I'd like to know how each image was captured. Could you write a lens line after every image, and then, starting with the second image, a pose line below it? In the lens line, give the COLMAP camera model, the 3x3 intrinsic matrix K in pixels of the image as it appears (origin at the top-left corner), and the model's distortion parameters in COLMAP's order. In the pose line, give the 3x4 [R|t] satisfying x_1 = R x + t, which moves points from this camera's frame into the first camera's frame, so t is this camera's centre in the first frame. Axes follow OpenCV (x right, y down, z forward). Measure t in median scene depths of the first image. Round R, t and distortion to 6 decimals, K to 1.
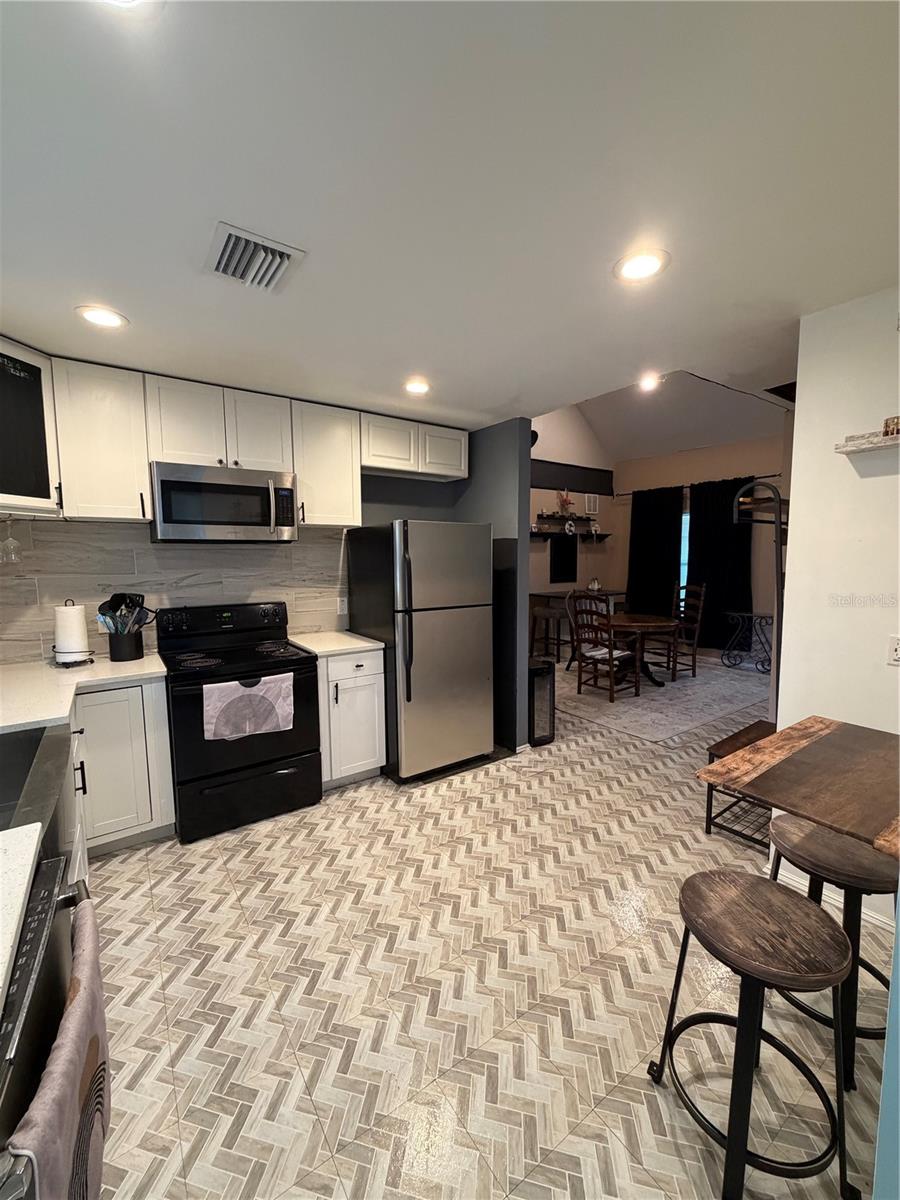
lens RADIAL K [[484.6, 0, 451.6], [0, 484.6, 602.0], [0, 0, 1]] dist [-0.002695, -0.000280]
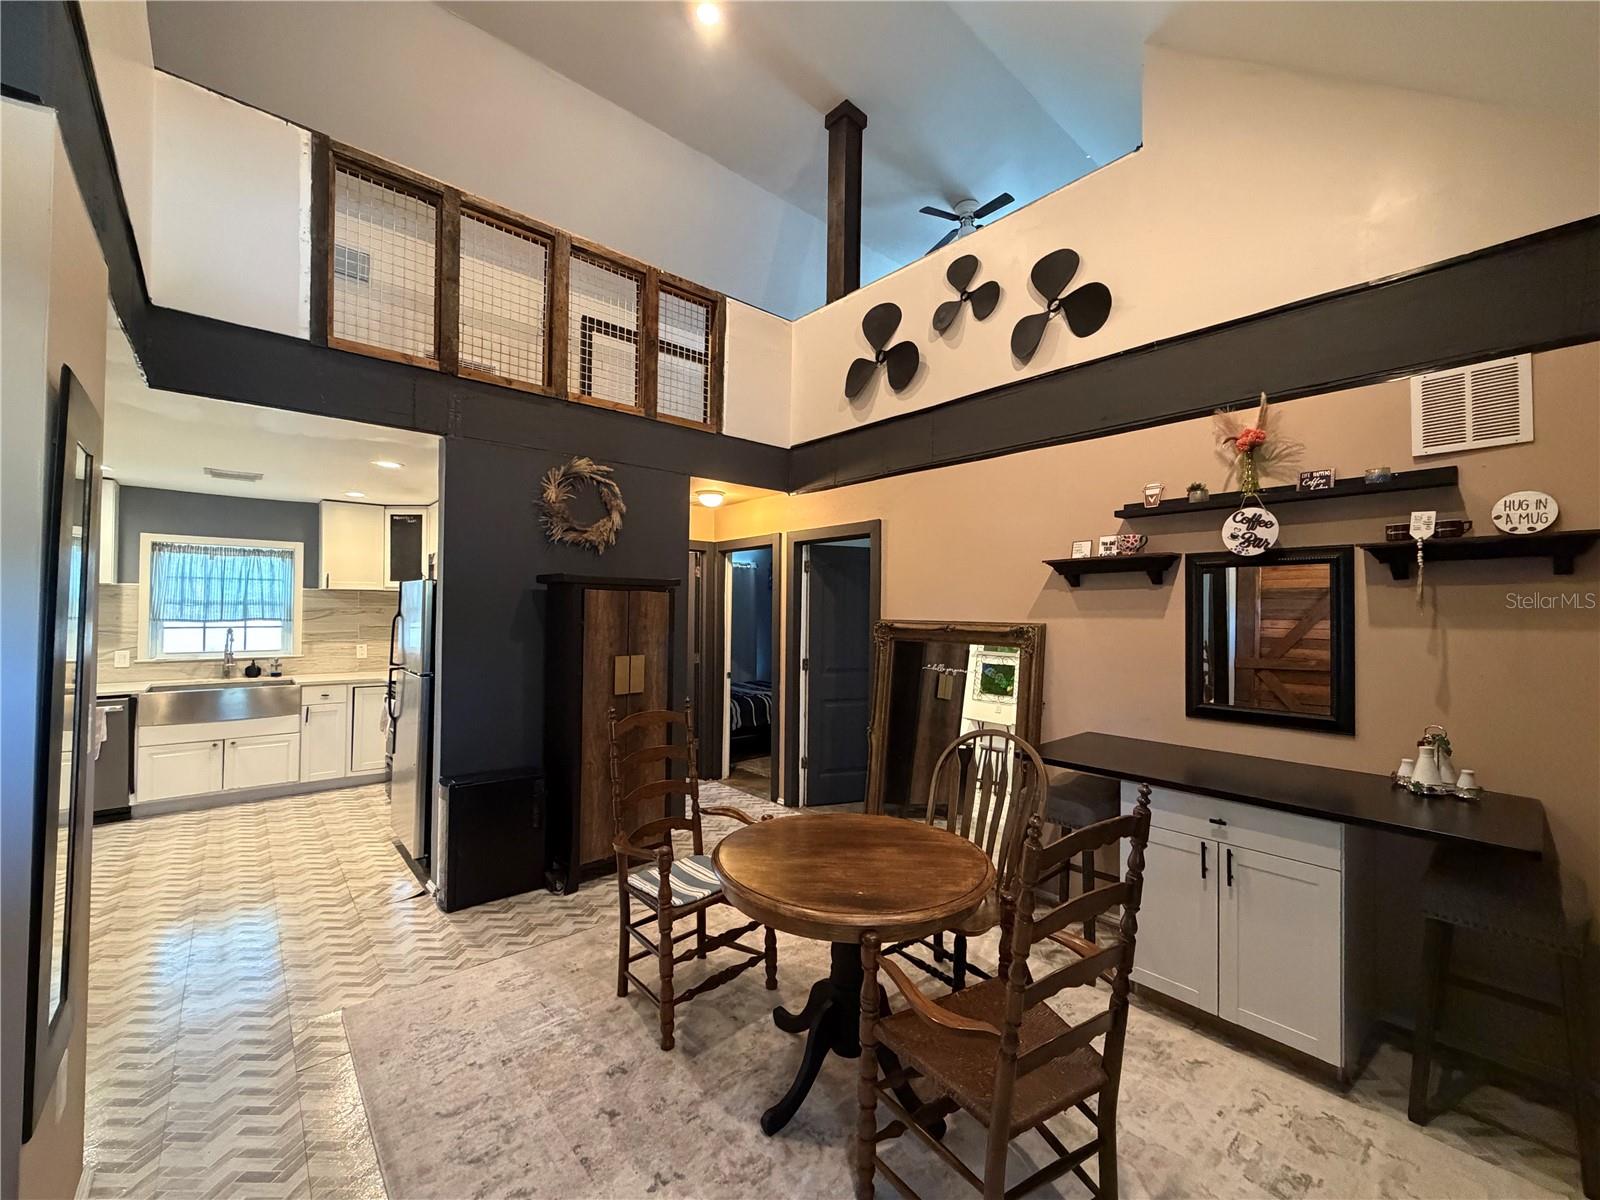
lens RADIAL K [[646.2, 0, 802.8], [0, 646.2, 602.2], [0, 0, 1]] dist [-0.002695, -0.000280]
pose [[0.111845, -0.011622, -0.993658, 0.592037], [-0.104527, 0.994247, -0.023395, -0.076708], [0.988213, 0.106480, 0.109986, 0.711735]]
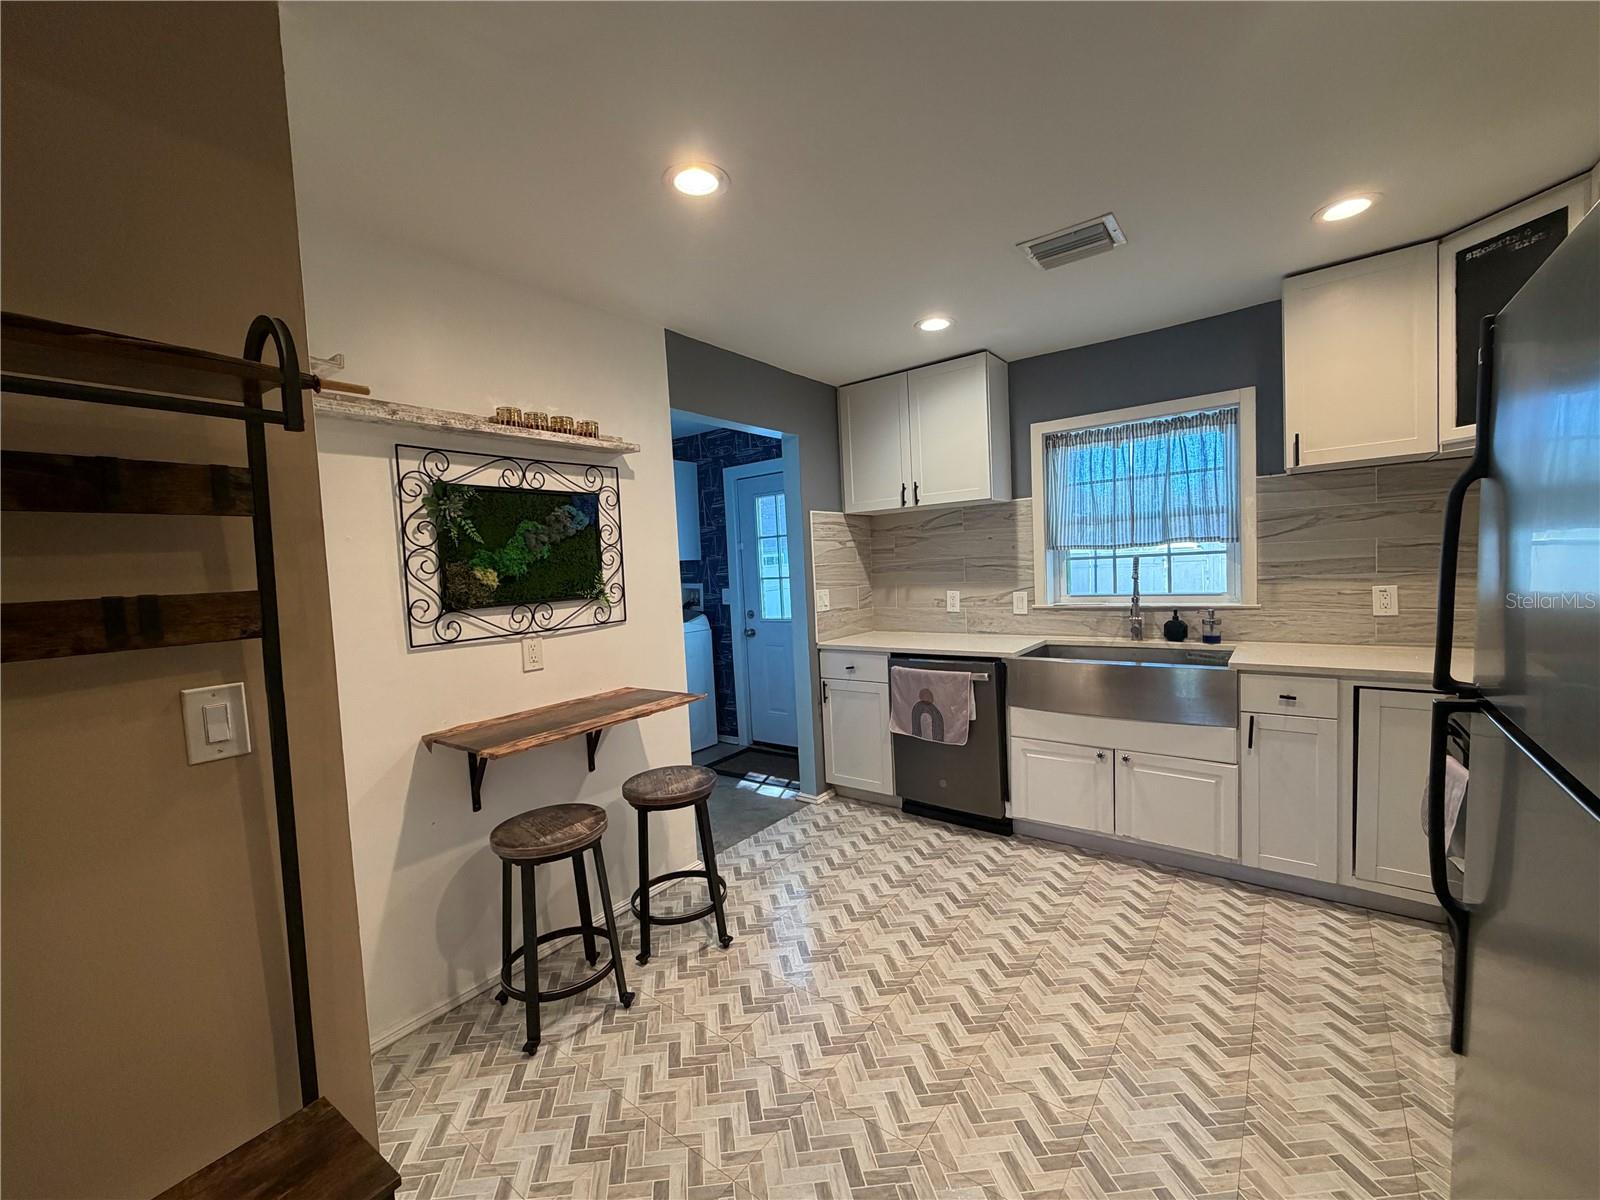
lens RADIAL K [[646.2, 0, 807.6], [0, 646.2, 602.3], [0, 0, 1]] dist [-0.002695, -0.000280]
pose [[-0.949343, 0.065453, -0.307351, 0.132969], [0.019755, 0.988564, 0.149502, -0.035257], [0.313621, 0.135857, -0.939779, 0.494924]]
